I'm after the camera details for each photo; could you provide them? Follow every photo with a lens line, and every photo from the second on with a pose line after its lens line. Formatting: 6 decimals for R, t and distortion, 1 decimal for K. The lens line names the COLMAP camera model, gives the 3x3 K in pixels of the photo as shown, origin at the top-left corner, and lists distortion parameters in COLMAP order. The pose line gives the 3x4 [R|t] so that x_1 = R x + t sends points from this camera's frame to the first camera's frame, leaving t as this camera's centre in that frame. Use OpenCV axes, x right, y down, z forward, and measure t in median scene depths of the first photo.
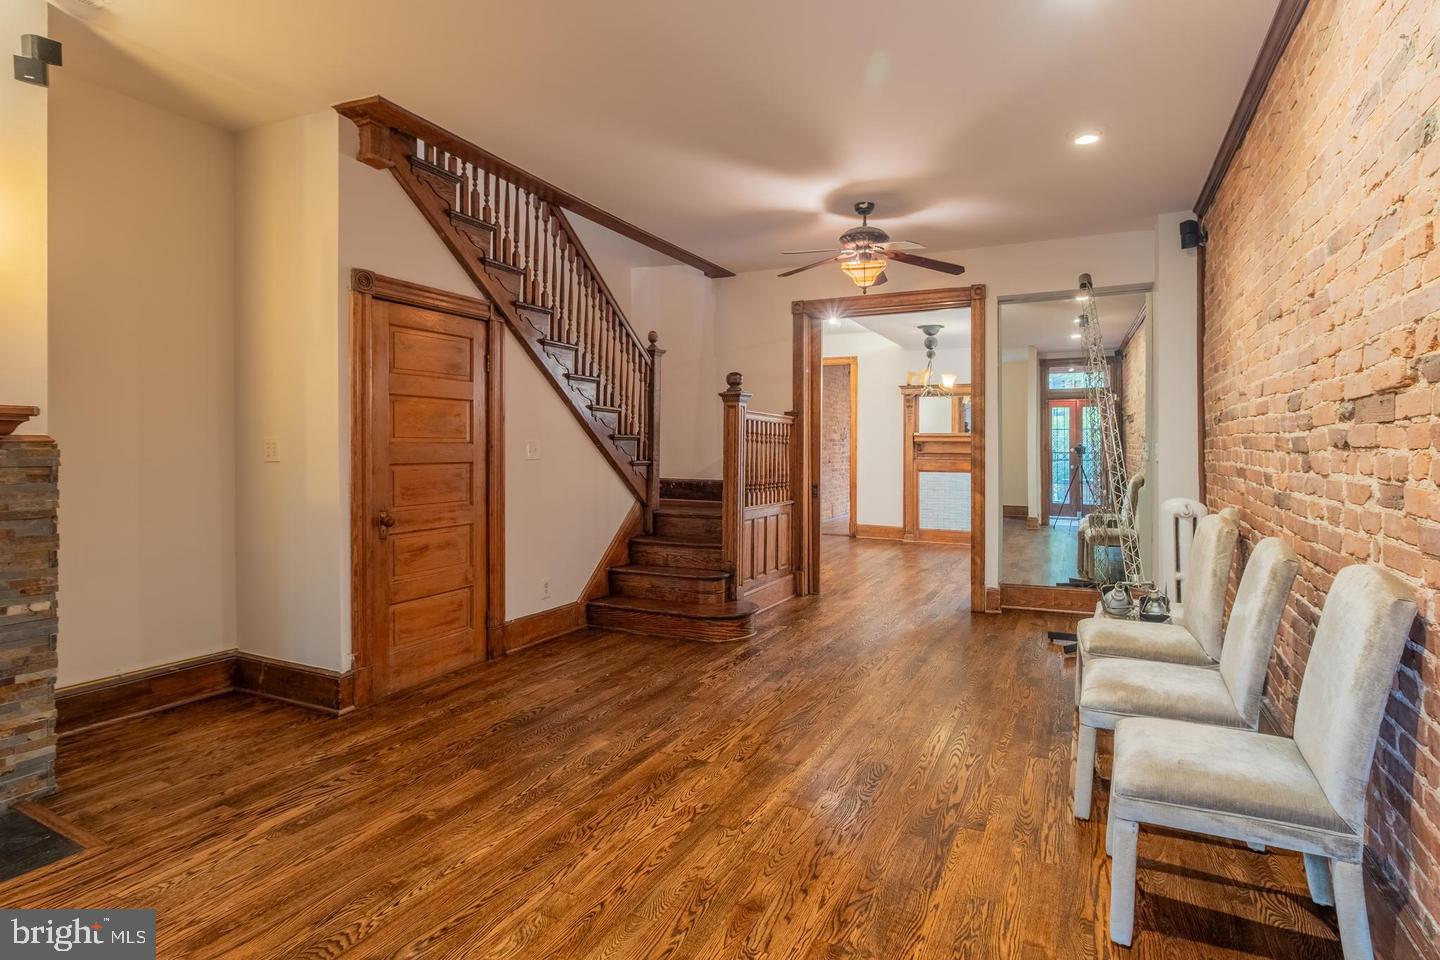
lens RADIAL K [[732.0, 0, 811.2], [0, 732.0, 451.0], [0, 0, 1]] dist [0.002027, 0.001055]
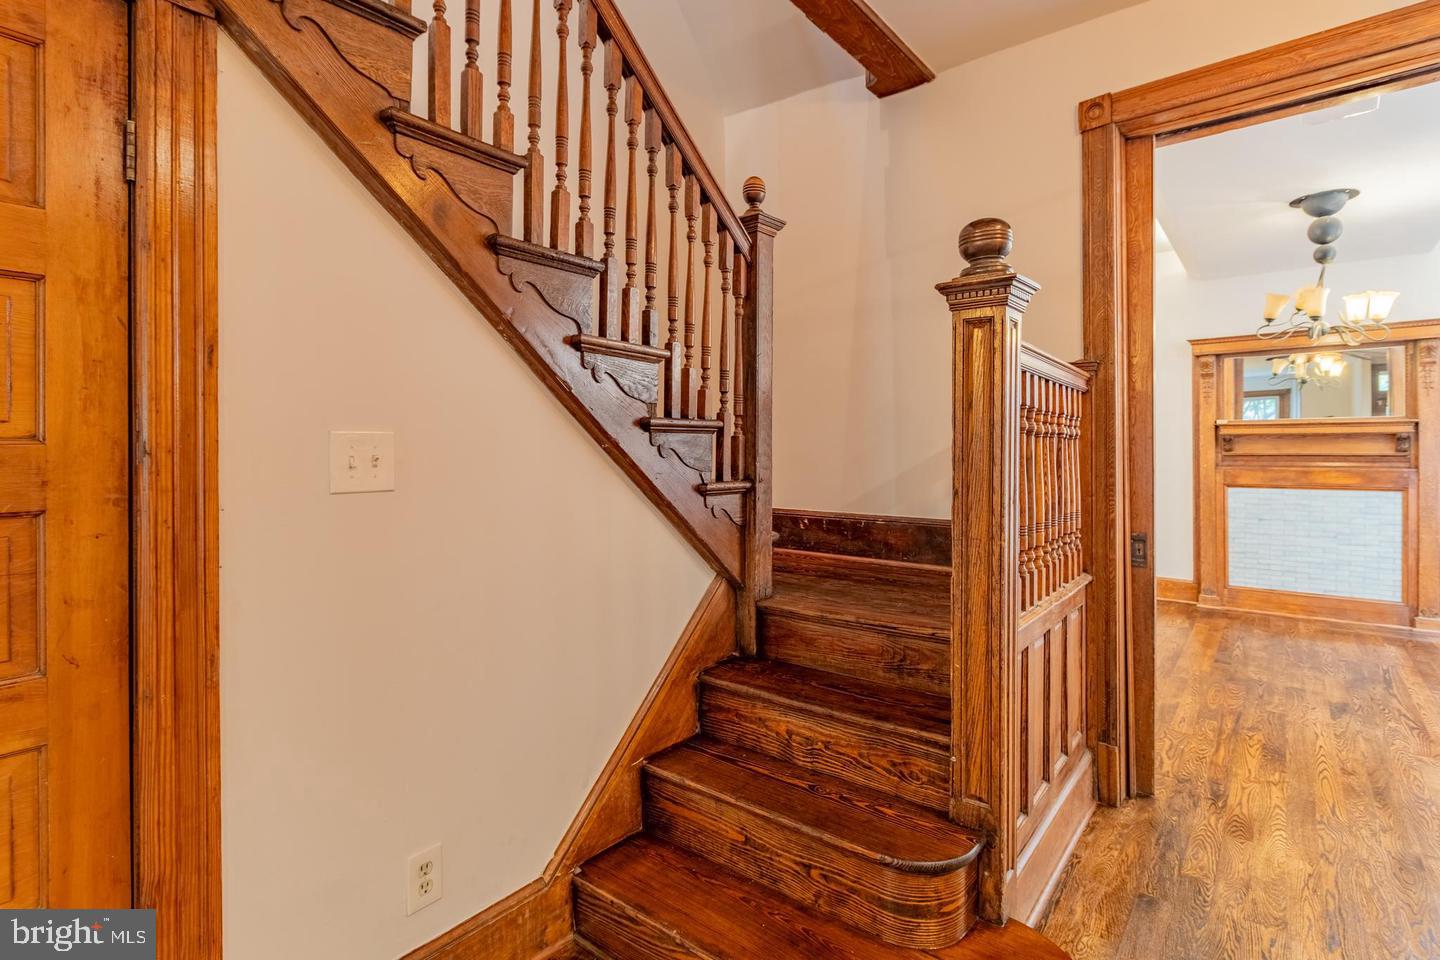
lens RADIAL K [[699.6, 0, 713.6], [0, 699.6, 447.3], [0, 0, 1]] dist [-0.000973, -0.006853]
pose [[0.949461, -0.008838, -0.313762, -0.135199], [0.006920, 0.999950, -0.007227, -0.004348], [0.313810, 0.004691, 0.949474, 0.731488]]
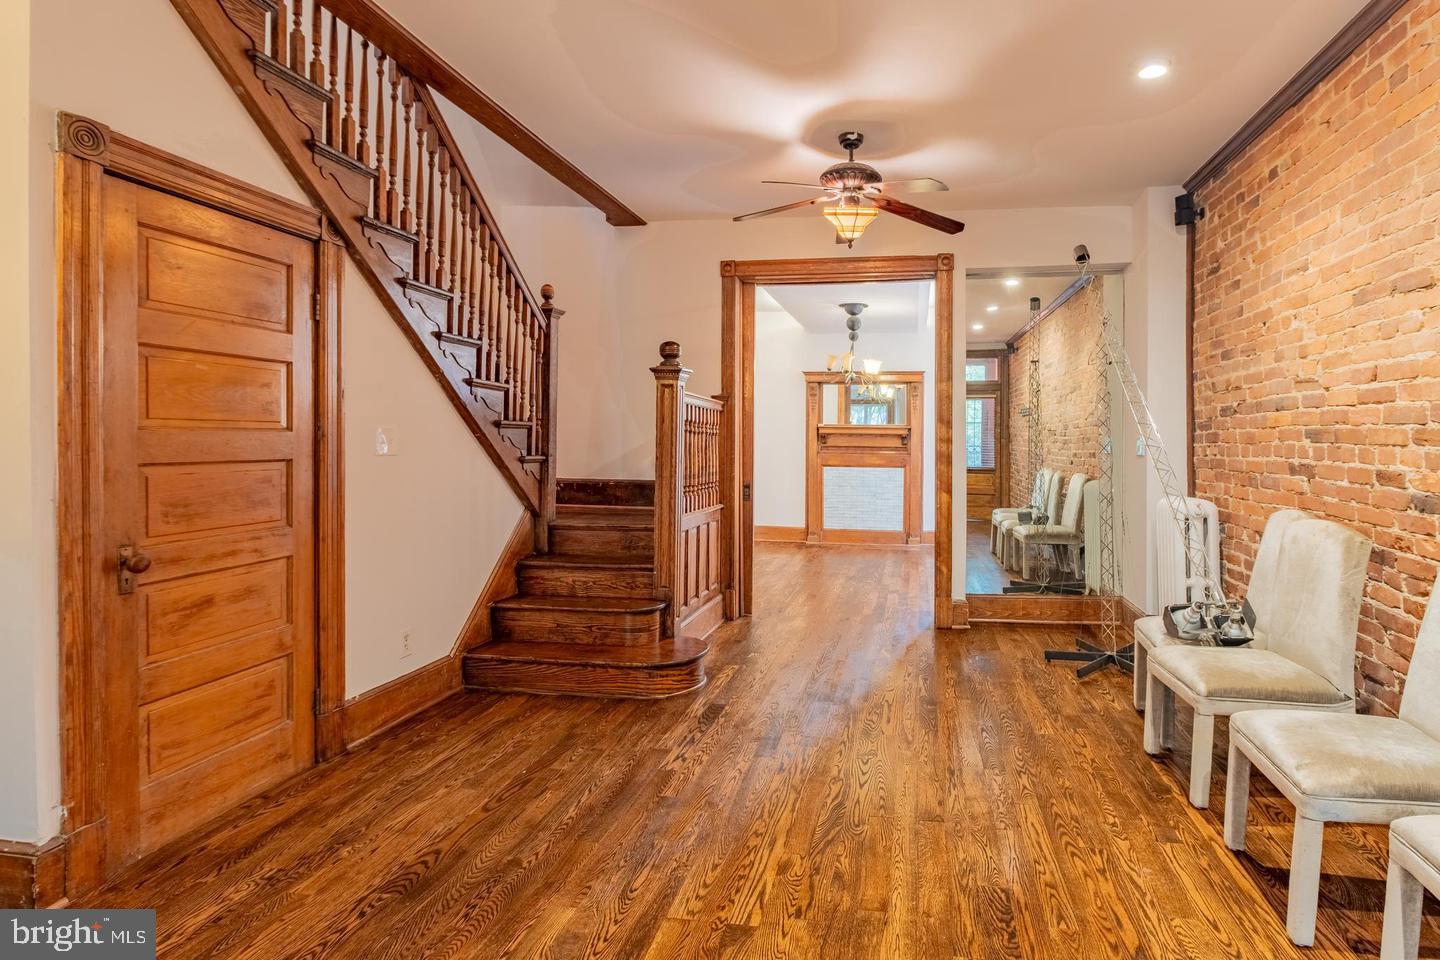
lens RADIAL K [[736.6, 0, 843.1], [0, 736.6, 447.6], [0, 0, 1]] dist [0.000183, -0.001485]
pose [[0.964960, 0.001553, 0.262391, -0.146040], [-0.002857, 0.999985, 0.004589, 0.000244], [-0.262380, -0.005178, 0.964951, 0.223422]]
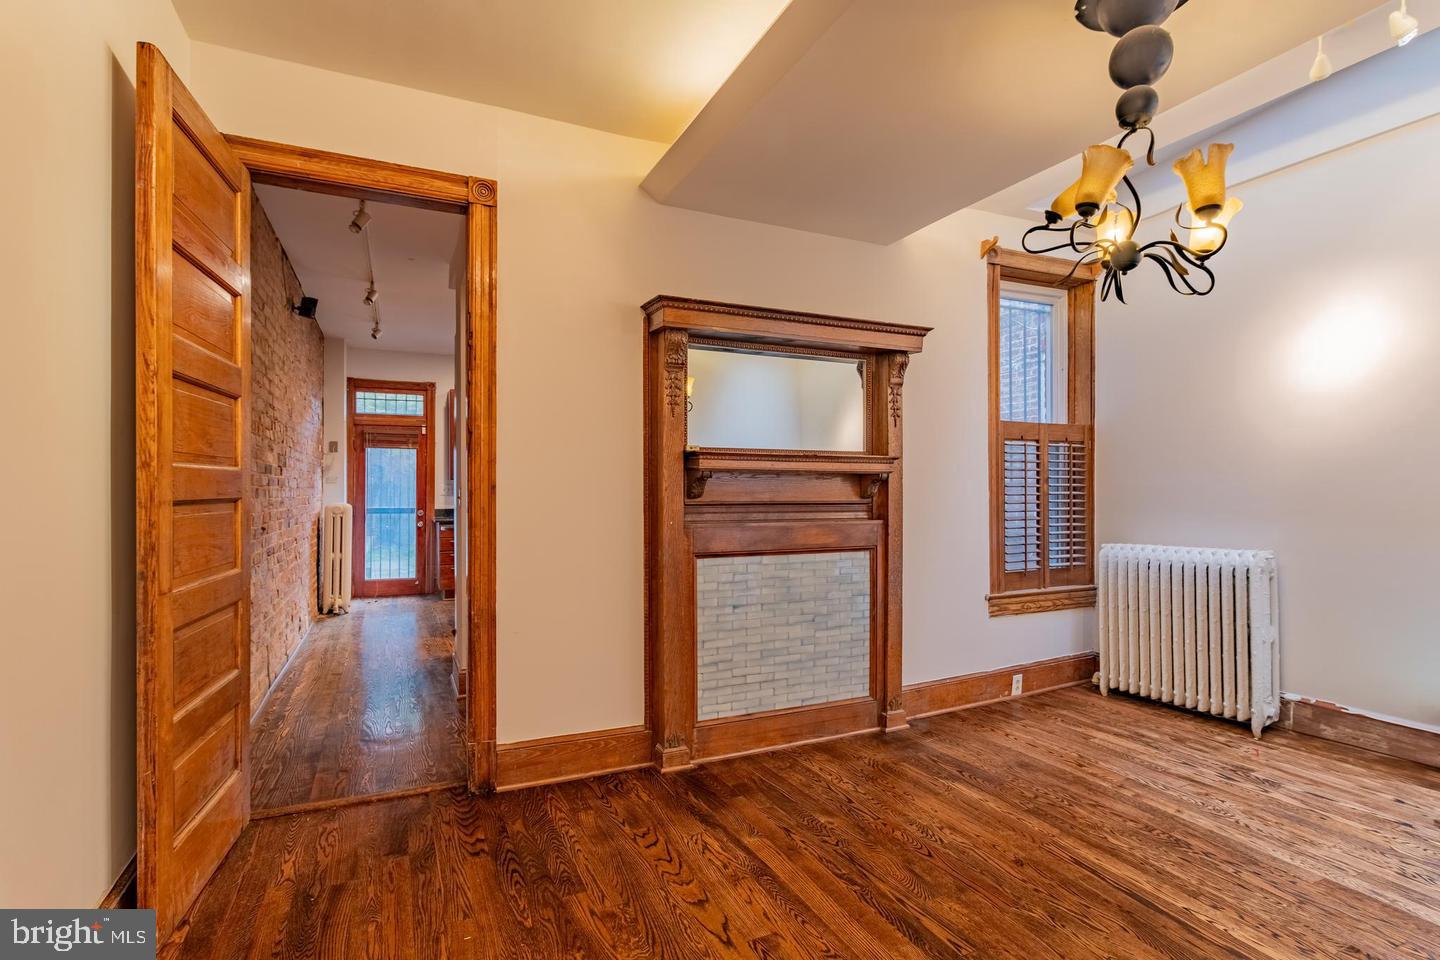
lens RADIAL K [[704.1, 0, 734.0], [0, 704.1, 488.8], [0, 0, 1]] dist [-0.003997, -0.000376]
pose [[0.688202, -0.002913, 0.725513, -0.170879], [0.002588, 0.999995, 0.001560, -0.010208], [-0.725514, 0.000804, 0.688207, 1.588777]]
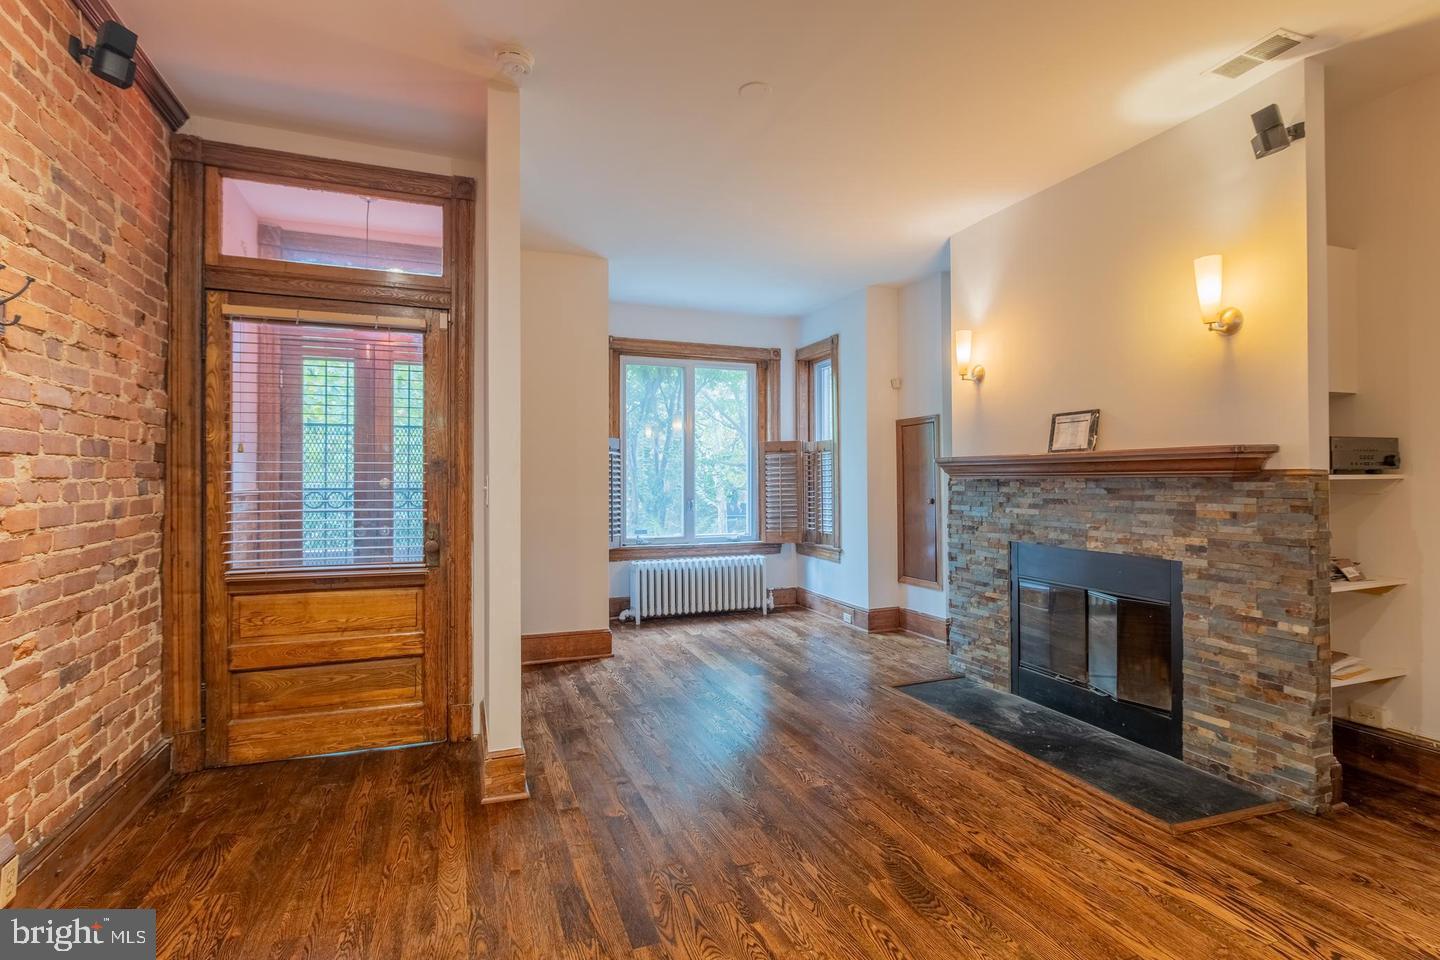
lens RADIAL K [[675.1, 0, 703.2], [0, 675.1, 475.0], [0, 0, 1]] dist [-0.000537, -0.000857]
pose [[-0.751877, -0.005987, -0.659276, 0.135910], [-0.002014, 0.999975, -0.006783, -0.002427], [0.659300, -0.003772, -0.751870, 0.631578]]
